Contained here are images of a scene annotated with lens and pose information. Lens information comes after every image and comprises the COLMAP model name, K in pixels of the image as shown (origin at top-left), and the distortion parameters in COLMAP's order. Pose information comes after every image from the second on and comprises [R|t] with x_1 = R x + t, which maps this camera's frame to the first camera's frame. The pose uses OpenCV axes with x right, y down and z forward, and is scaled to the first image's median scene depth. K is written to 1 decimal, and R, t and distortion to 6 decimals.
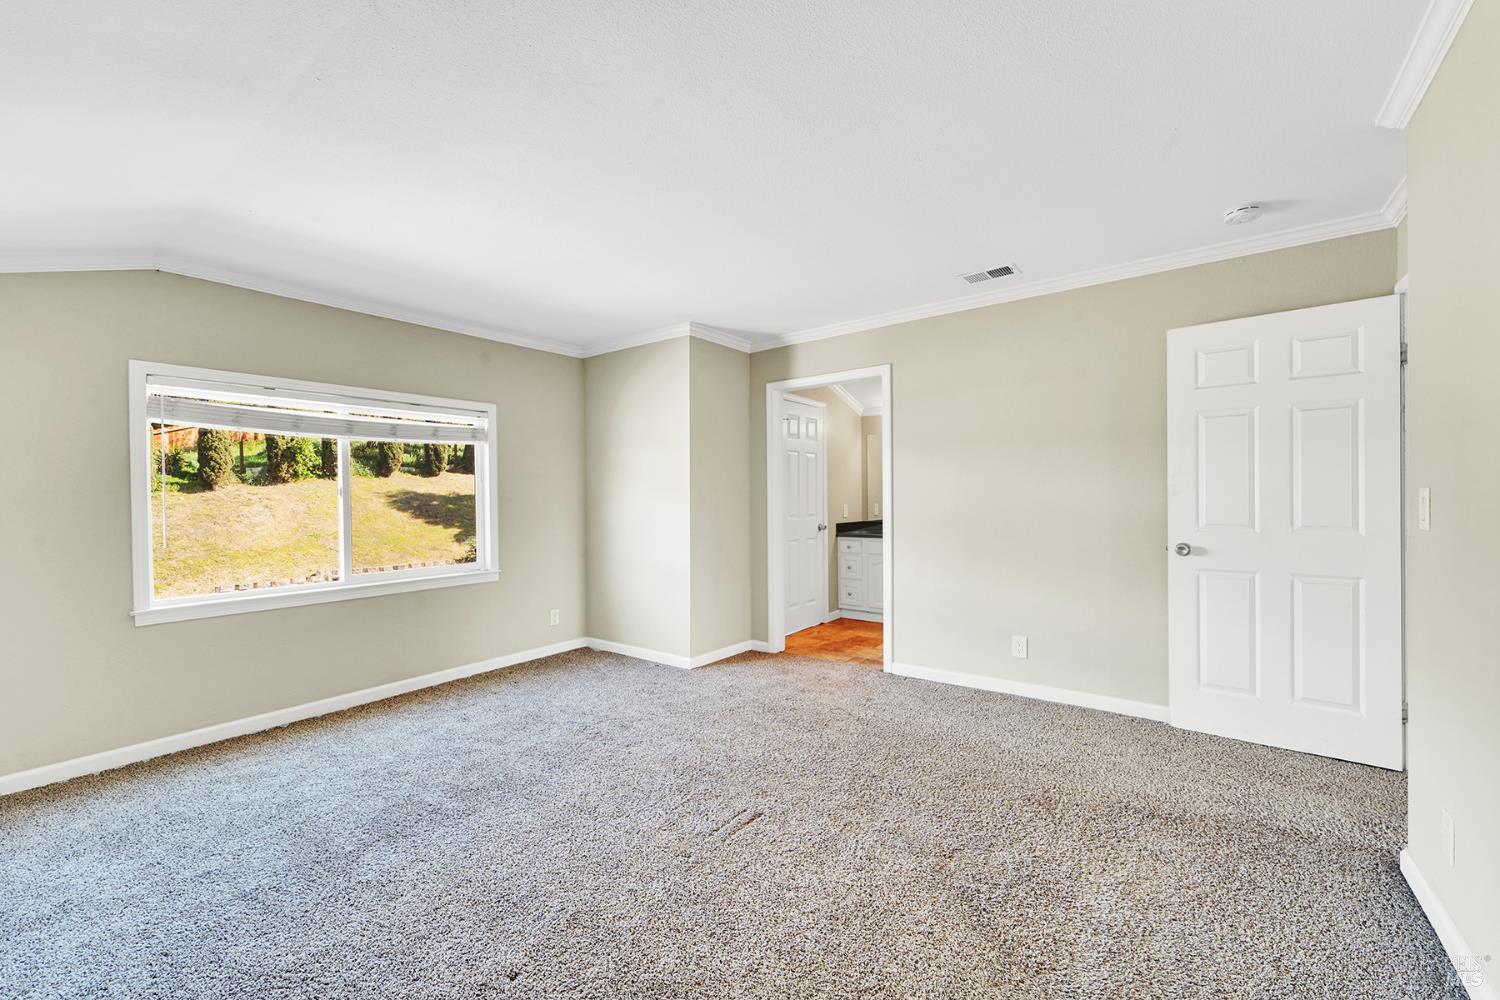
lens RADIAL K [[594.8, 0, 750.0], [0, 594.8, 500.0], [0, 0, 1]] dist [0.010482, 0.000048]
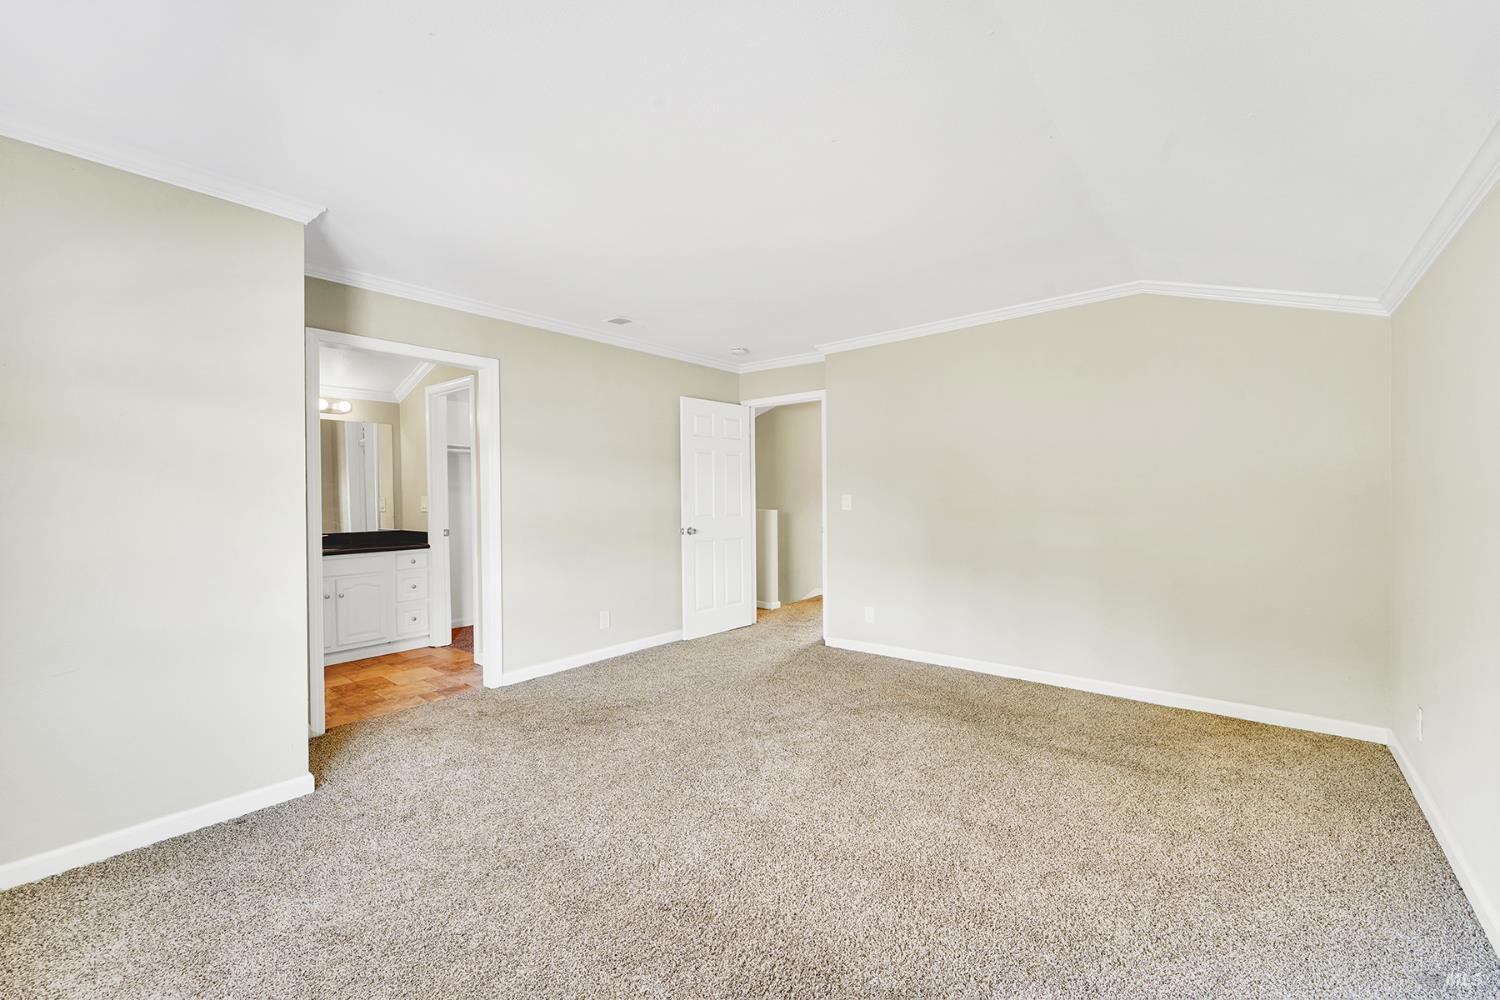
lens RADIAL K [[605.7, 0, 750.0], [0, 605.7, 500.0], [0, 0, 1]] dist [0.011284, 0.000003]
pose [[0.057819, 0.003911, 0.998319, -0.698804], [0.011103, 0.999928, -0.004560, 0.004064], [-0.998265, 0.011348, 0.057772, 0.545485]]
